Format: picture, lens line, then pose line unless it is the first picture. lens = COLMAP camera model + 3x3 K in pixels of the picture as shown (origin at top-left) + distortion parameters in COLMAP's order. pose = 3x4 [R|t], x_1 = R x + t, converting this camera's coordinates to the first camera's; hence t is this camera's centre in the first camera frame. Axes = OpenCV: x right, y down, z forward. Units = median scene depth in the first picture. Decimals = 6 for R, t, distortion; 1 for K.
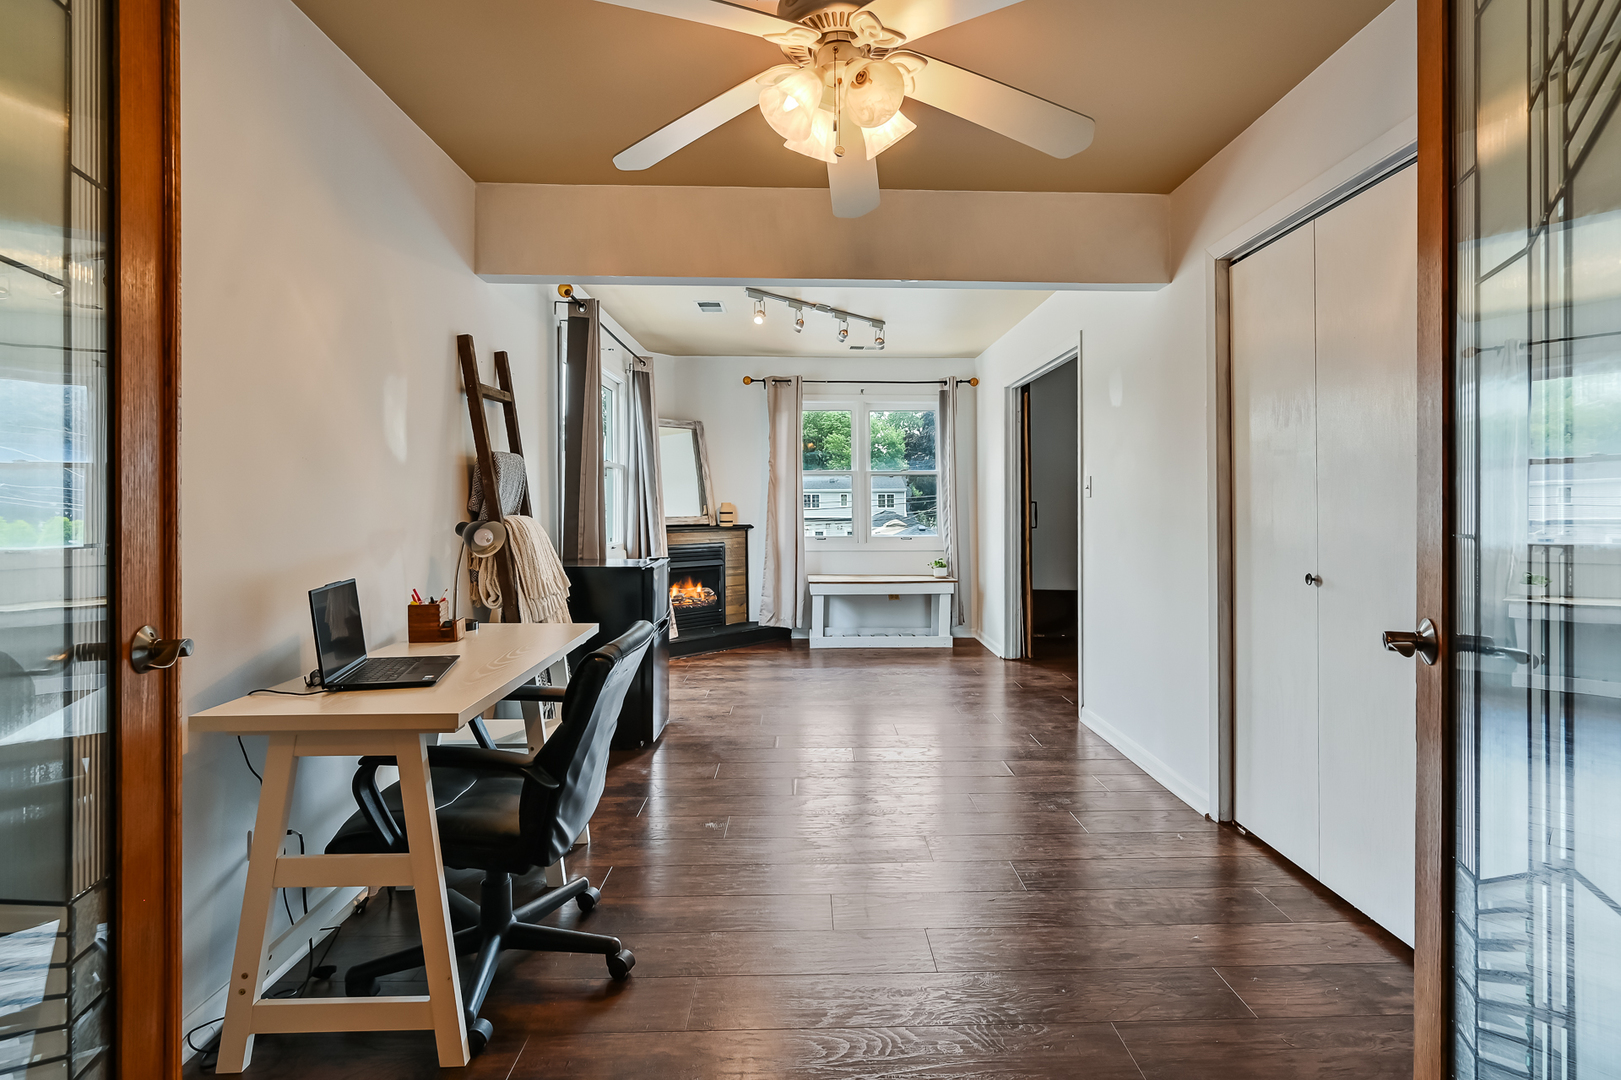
lens RADIAL K [[782.7, 0, 815.6], [0, 782.7, 507.5], [0, 0, 1]] dist [-0.000341, -0.000058]
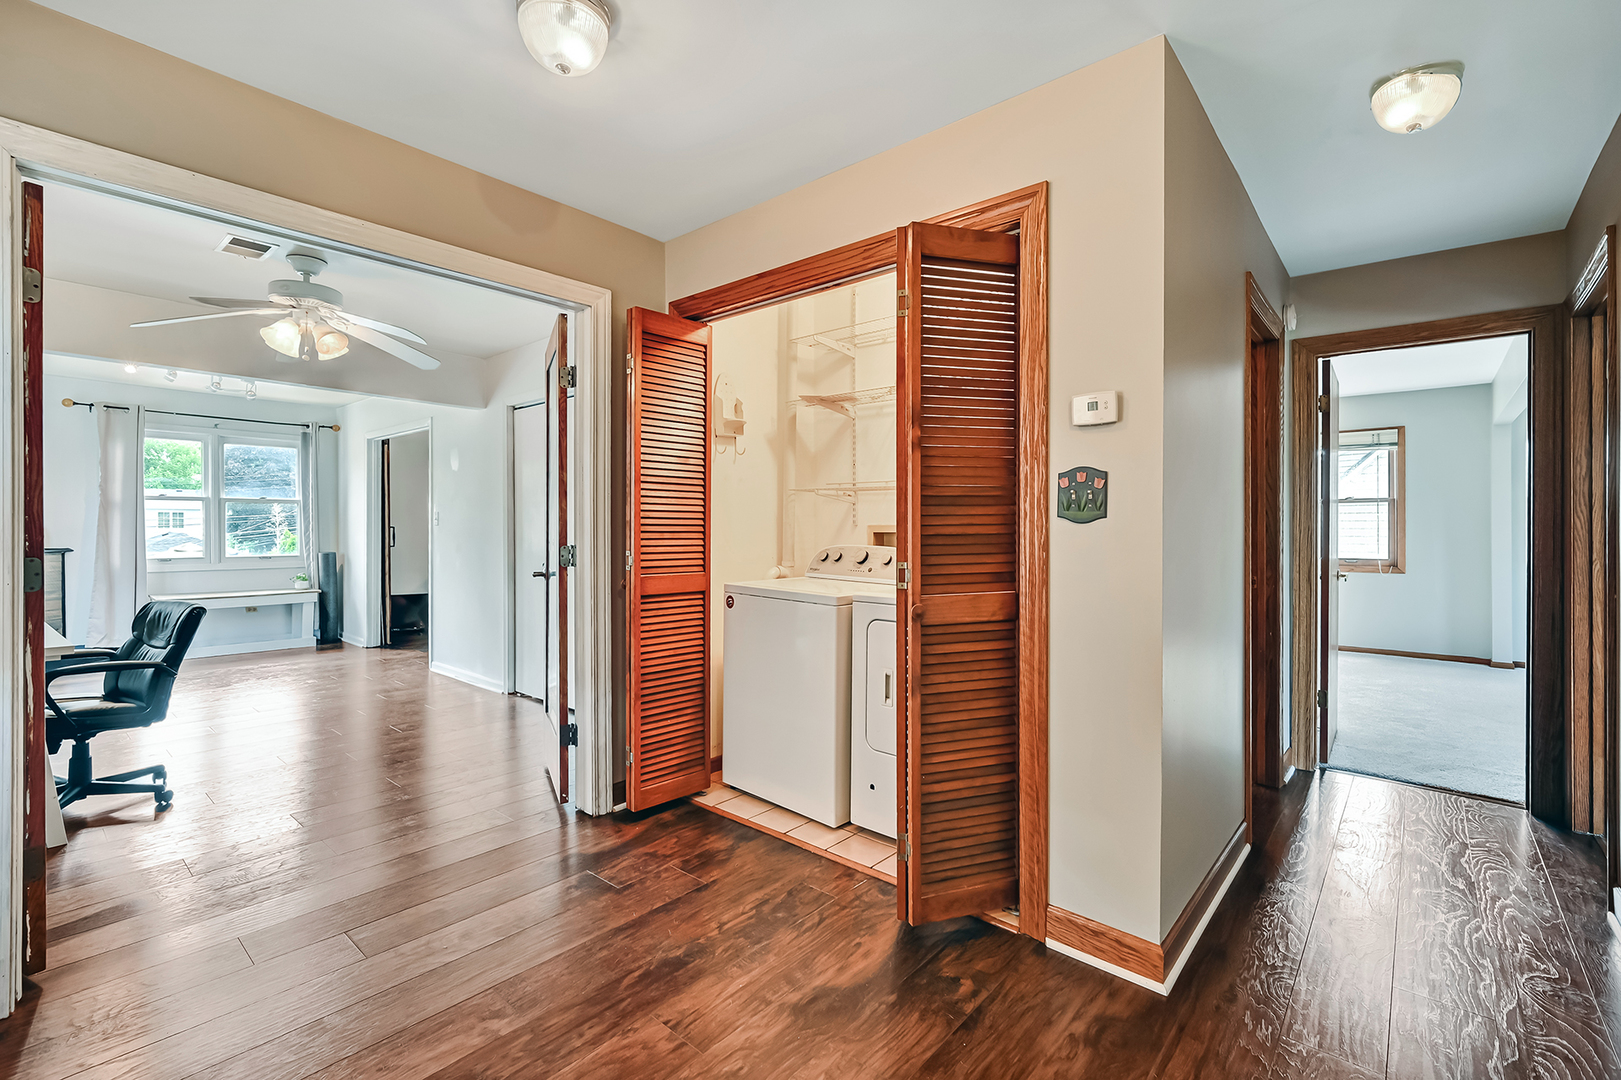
lens RADIAL K [[701.6, 0, 809.9], [0, 701.6, 531.1], [0, 0, 1]] dist [-0.000100, 0.000033]
pose [[0.675892, -0.000963, 0.737000, -0.107522], [-0.001428, 0.999996, 0.002616, -0.002975], [-0.737000, -0.002821, 0.675887, -0.295999]]
